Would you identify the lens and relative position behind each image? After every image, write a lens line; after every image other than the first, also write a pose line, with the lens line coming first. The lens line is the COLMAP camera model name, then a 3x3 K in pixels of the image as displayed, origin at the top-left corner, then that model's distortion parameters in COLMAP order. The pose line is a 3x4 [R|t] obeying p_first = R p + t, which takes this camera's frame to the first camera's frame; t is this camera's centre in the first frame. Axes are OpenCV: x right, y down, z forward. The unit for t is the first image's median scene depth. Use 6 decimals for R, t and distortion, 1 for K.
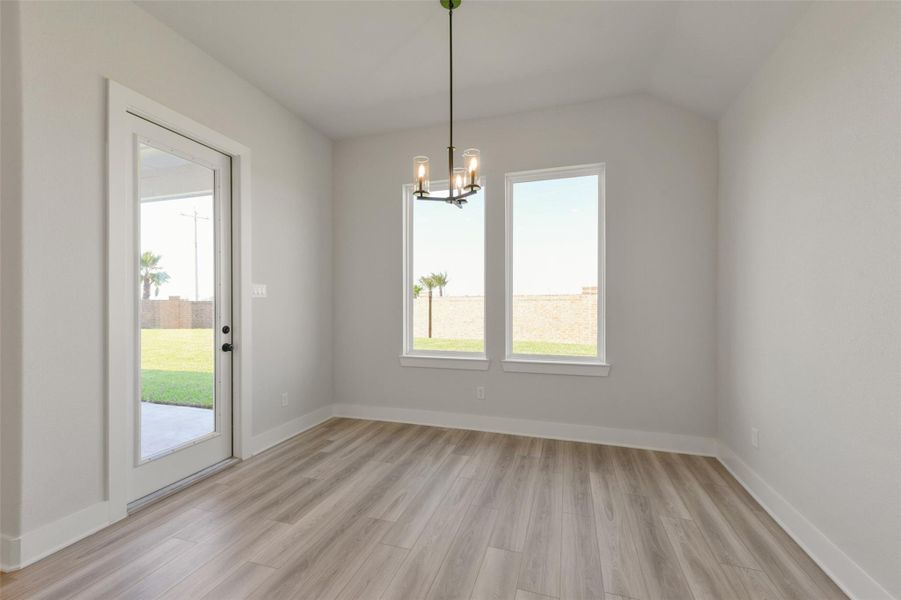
lens RADIAL K [[375.0, 0, 449.9], [0, 375.0, 303.7], [0, 0, 1]] dist [0.005605, -0.000228]
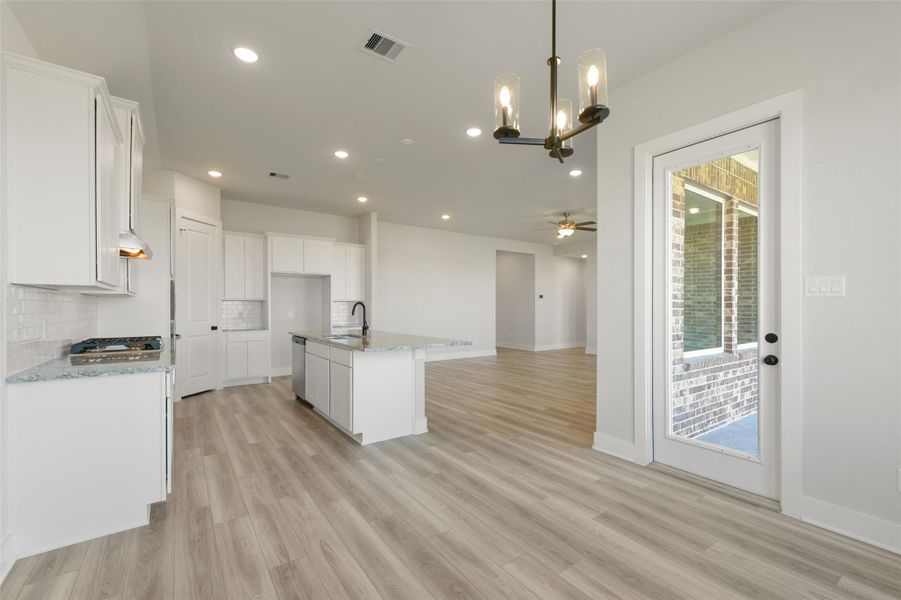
lens RADIAL K [[384.5, 0, 453.2], [0, 384.5, 307.8], [0, 0, 1]] dist [0.008220, 0.000219]
pose [[-0.599447, 0.005266, -0.800397, 0.405612], [0.000957, 0.999982, 0.005863, -0.001394], [0.800414, 0.002749, -0.599441, 0.812579]]
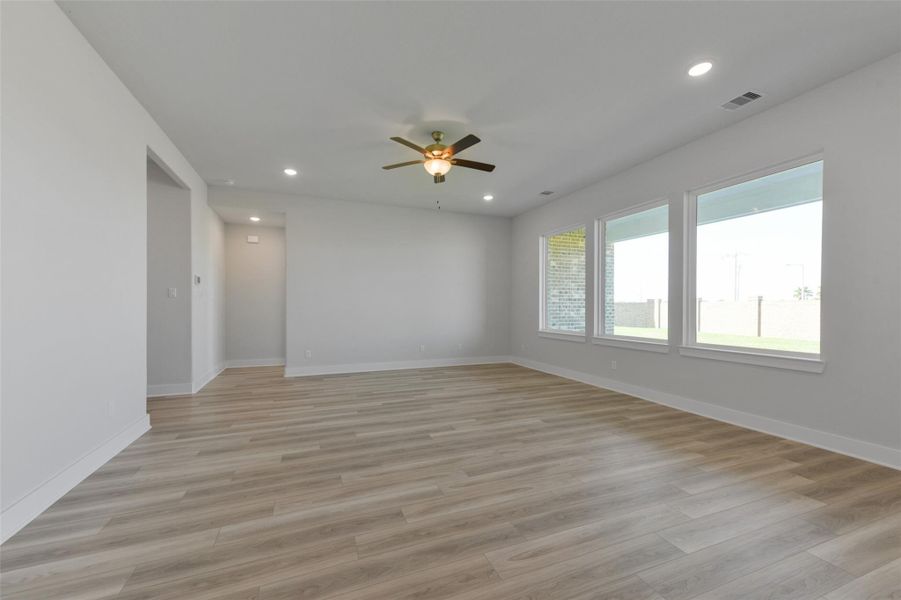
lens RADIAL K [[358.2, 0, 453.5], [0, 358.2, 308.0], [0, 0, 1]] dist [0.014078, 0.000020]
pose [[0.630727, 0.009602, -0.775945, -0.781990], [-0.005467, 0.999954, 0.007930, 0.021160], [0.775986, -0.000759, 0.630750, -0.648946]]
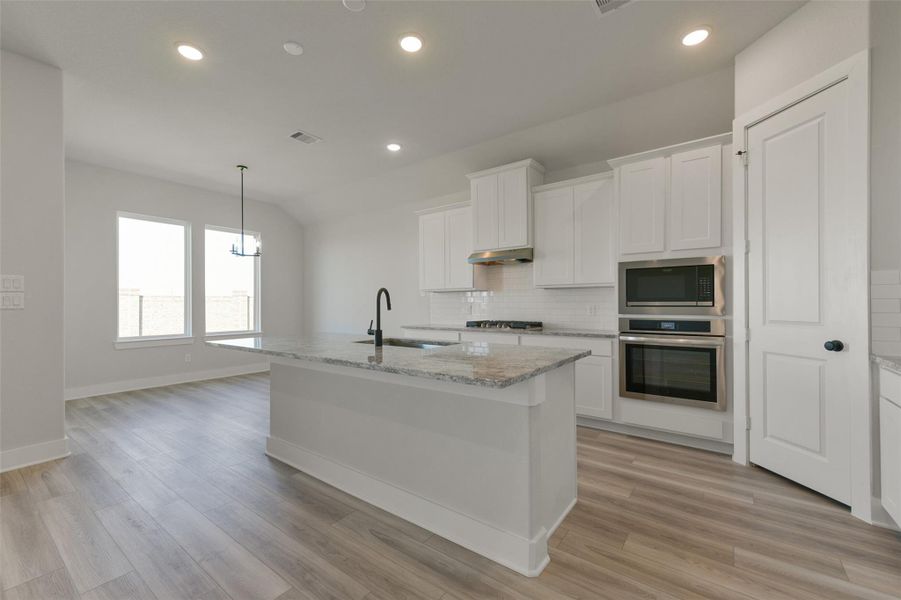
lens RADIAL K [[380.4, 0, 445.9], [0, 380.4, 303.6], [0, 0, 1]] dist [0.009225, 0.000265]
pose [[0.339137, 0.003623, 0.940730, -1.124004], [0.004876, 0.999972, -0.005610, 0.023199], [-0.940725, 0.006490, 0.339109, -0.599104]]
